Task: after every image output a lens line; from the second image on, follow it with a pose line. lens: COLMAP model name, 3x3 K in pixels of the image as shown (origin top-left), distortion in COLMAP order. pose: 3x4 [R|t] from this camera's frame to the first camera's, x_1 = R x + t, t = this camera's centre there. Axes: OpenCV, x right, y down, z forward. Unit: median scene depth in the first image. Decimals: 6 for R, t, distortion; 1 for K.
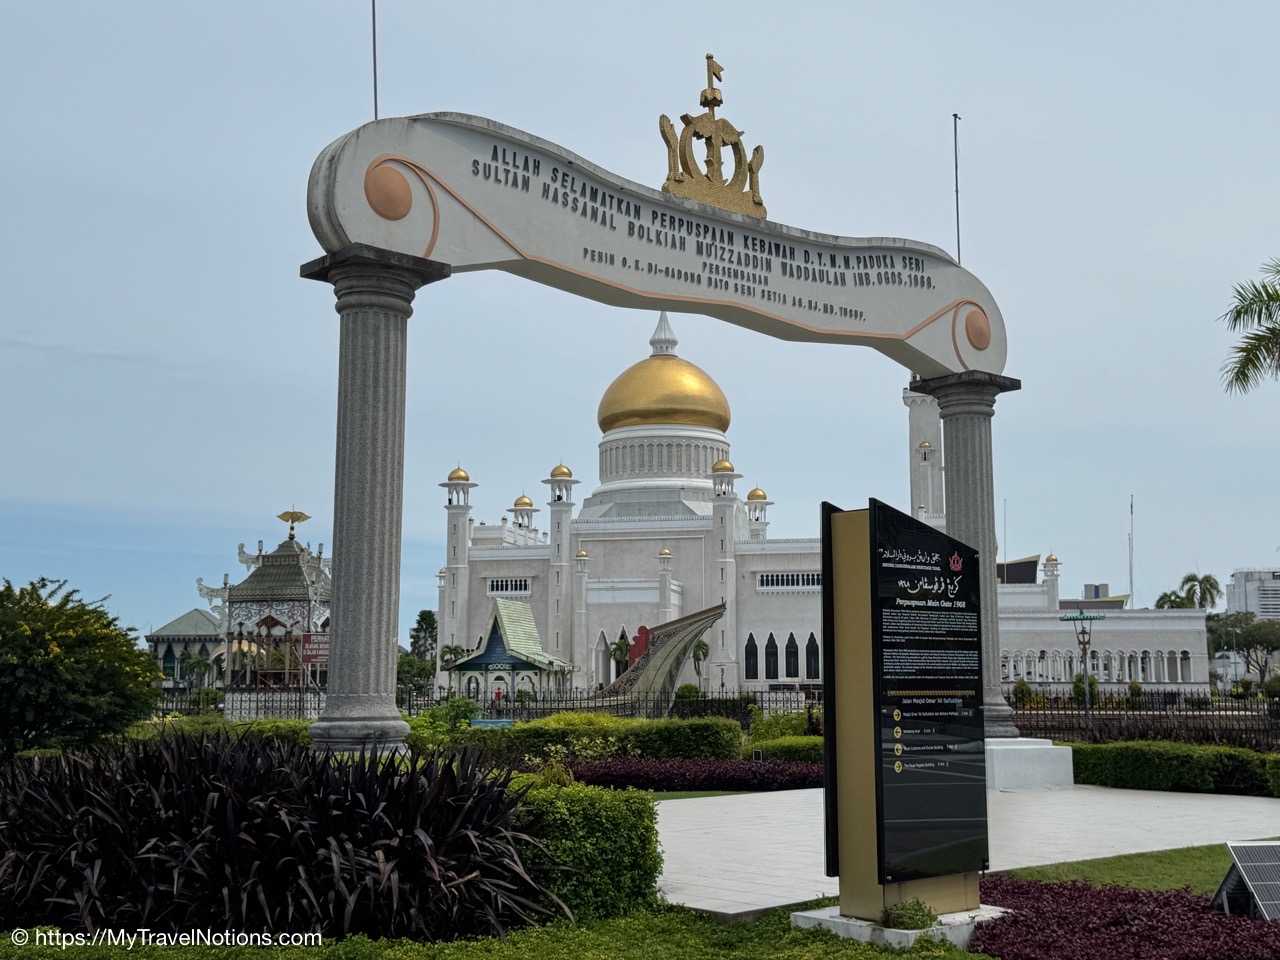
lens RADIAL K [[1567.9, 0, 654.9], [0, 1567.9, 483.1], [0, 0, 1]] dist [0.135249, -0.001050]
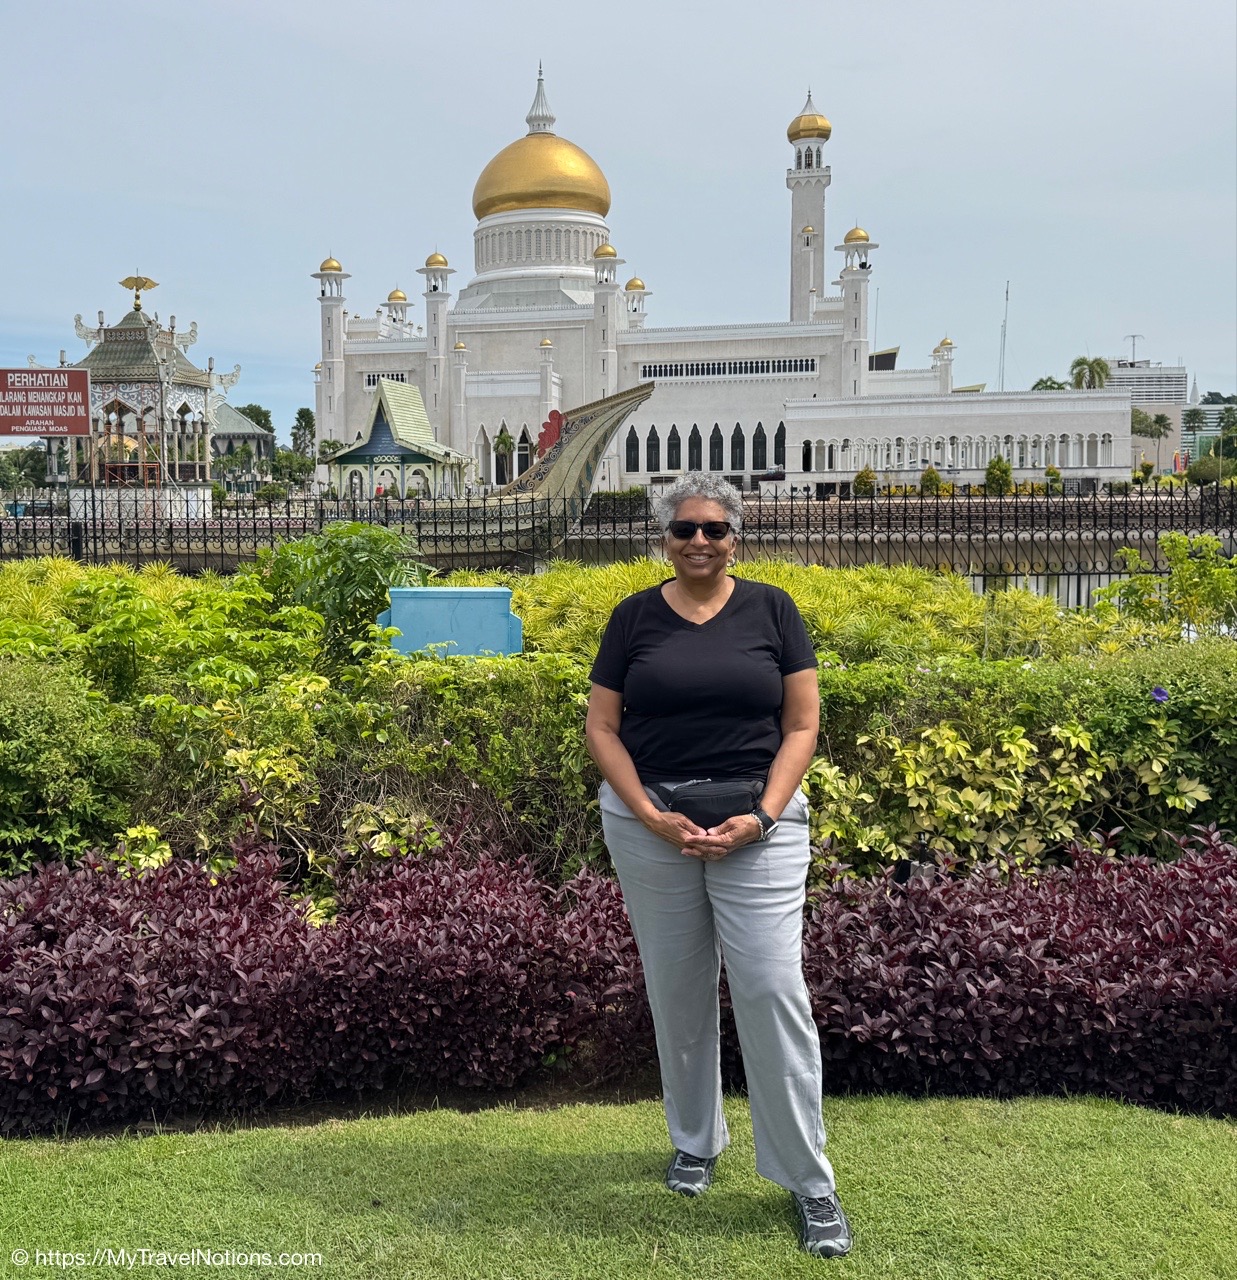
lens RADIAL K [[1398.6, 0, 479.7], [0, 1398.6, 563.4], [0, 0, 1]] dist [0.137300, -0.012758]
pose [[0.999718, -0.006615, -0.022790, -0.025750], [0.010762, 0.982308, 0.186962, 0.025334], [0.021150, -0.187155, 0.982103, 0.201352]]
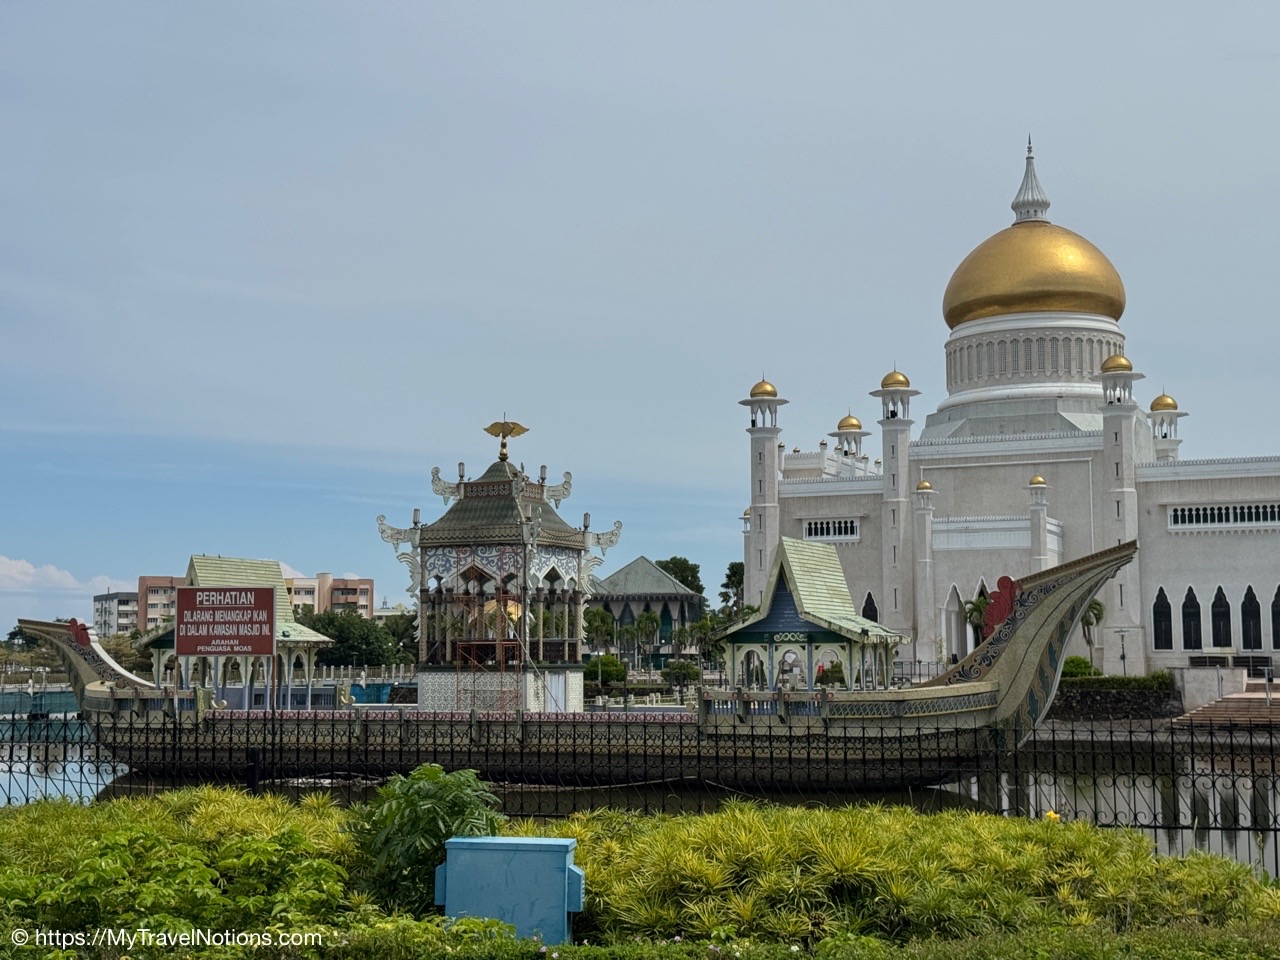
lens RADIAL K [[1804.0, 0, 621.6], [0, 1804.0, 483.0], [0, 0, 1]] dist [0.149123, -0.088416]
pose [[0.975970, -0.022027, -0.216789, 0.001199], [0.029782, 0.999026, 0.032571, 0.018096], [0.215861, -0.038245, 0.975675, 0.181086]]
